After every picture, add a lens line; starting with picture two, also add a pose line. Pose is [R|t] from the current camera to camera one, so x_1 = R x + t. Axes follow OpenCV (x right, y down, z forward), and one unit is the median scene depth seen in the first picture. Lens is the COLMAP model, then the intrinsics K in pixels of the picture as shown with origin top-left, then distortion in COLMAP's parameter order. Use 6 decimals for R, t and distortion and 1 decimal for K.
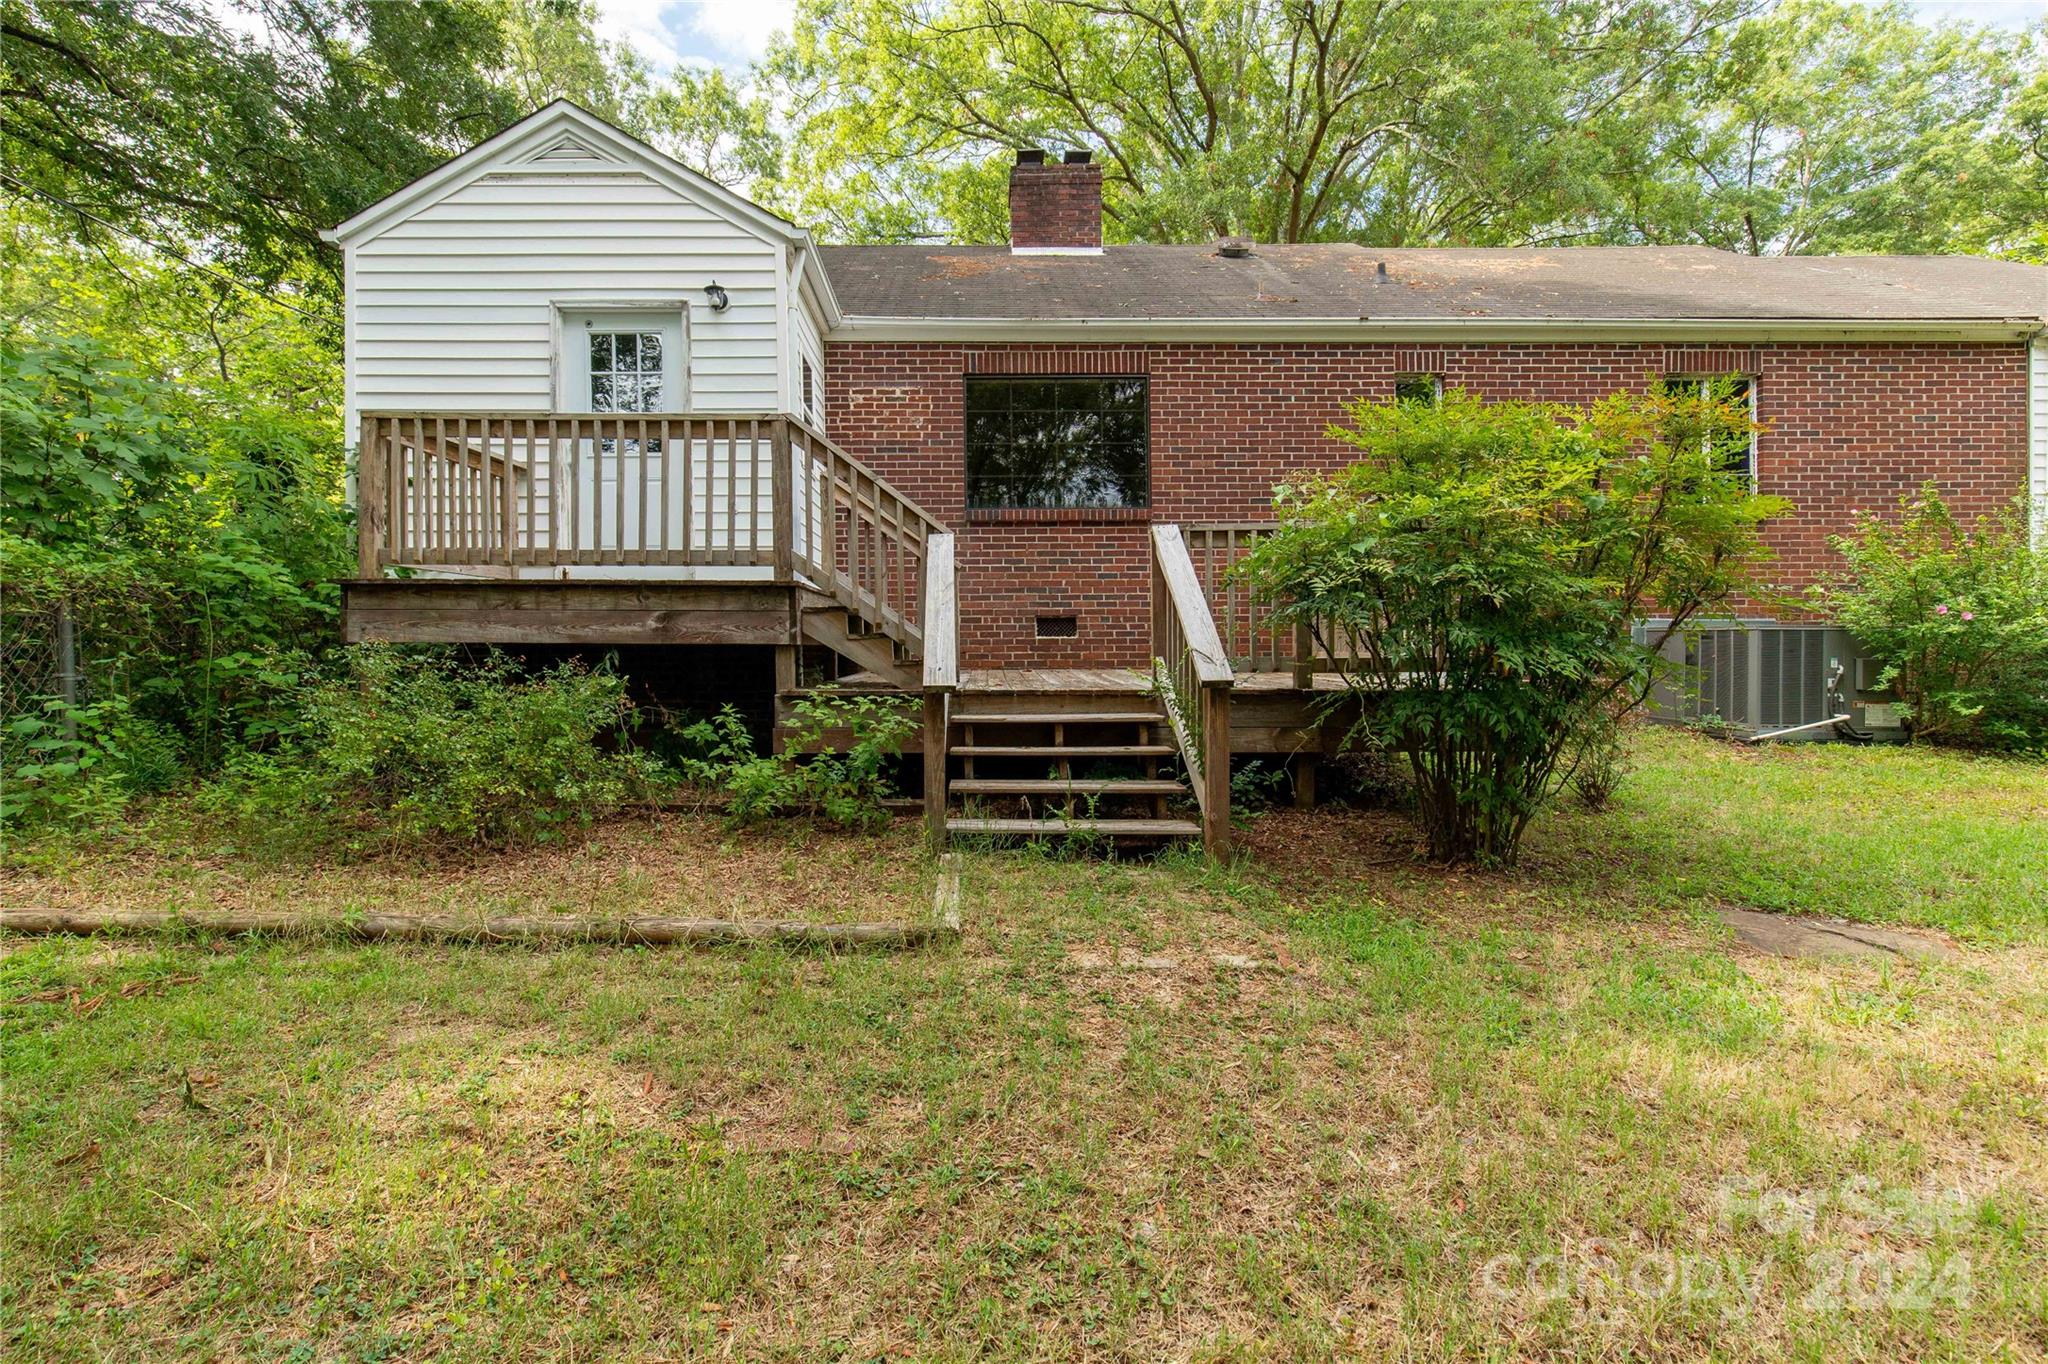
lens RADIAL K [[943.5, 0, 1019.8], [0, 943.5, 673.9], [0, 0, 1]] dist [-0.001525, -0.000131]
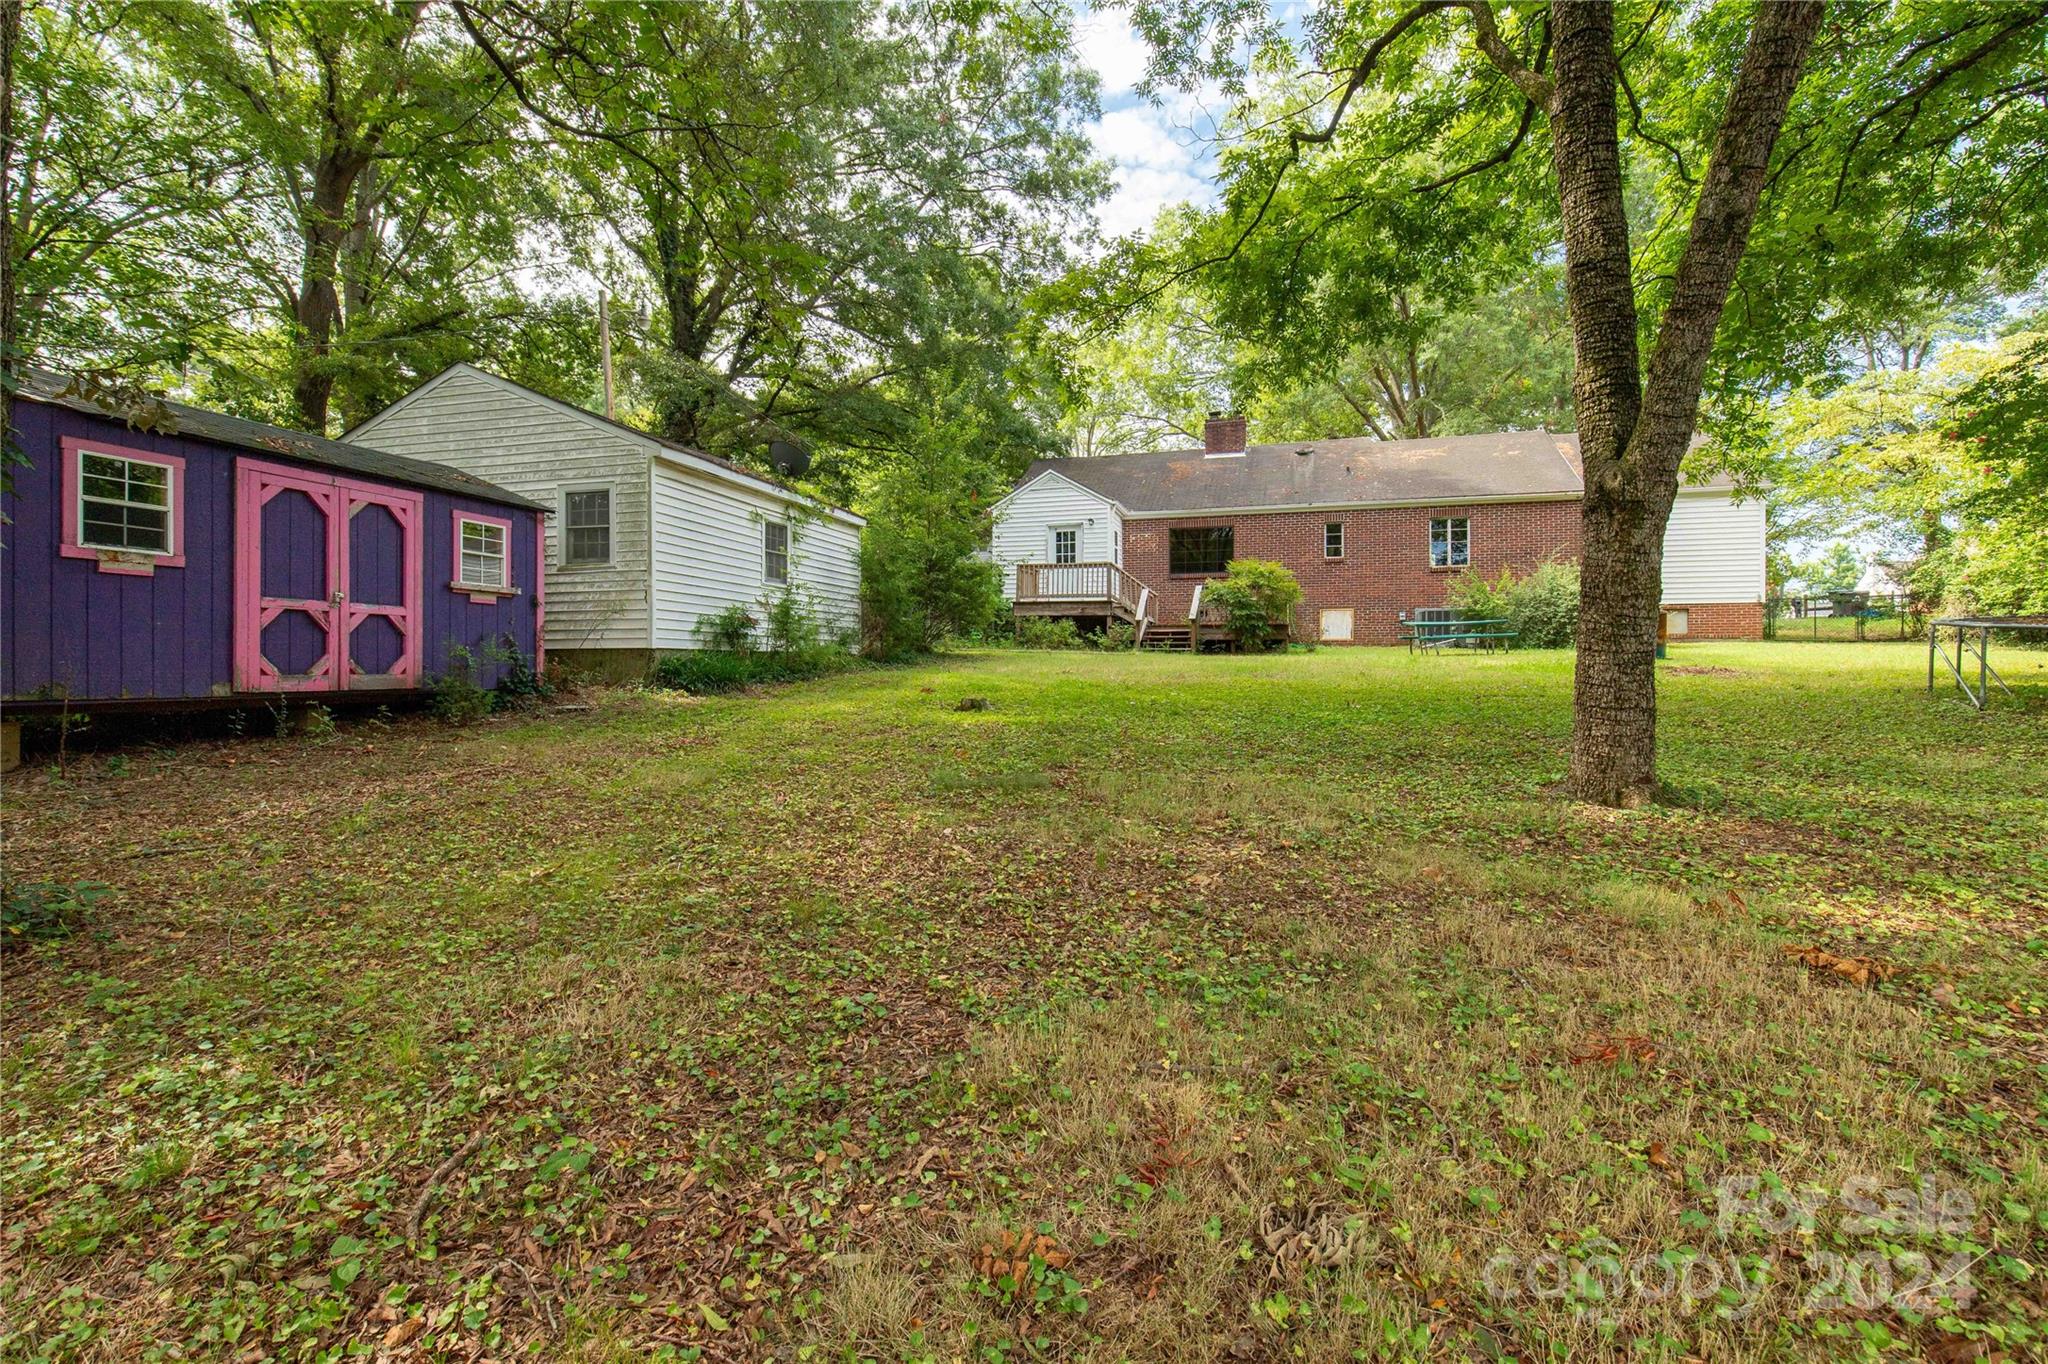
lens RADIAL K [[943.5, 0, 1024.7], [0, 943.5, 684.1], [0, 0, 1]] dist [-0.001525, -0.000131]
pose [[0.947892, 0.005198, -0.318549, 0.742037], [-0.010144, 0.999852, -0.013868, 0.340165], [0.318430, 0.016377, 0.947805, -3.128285]]
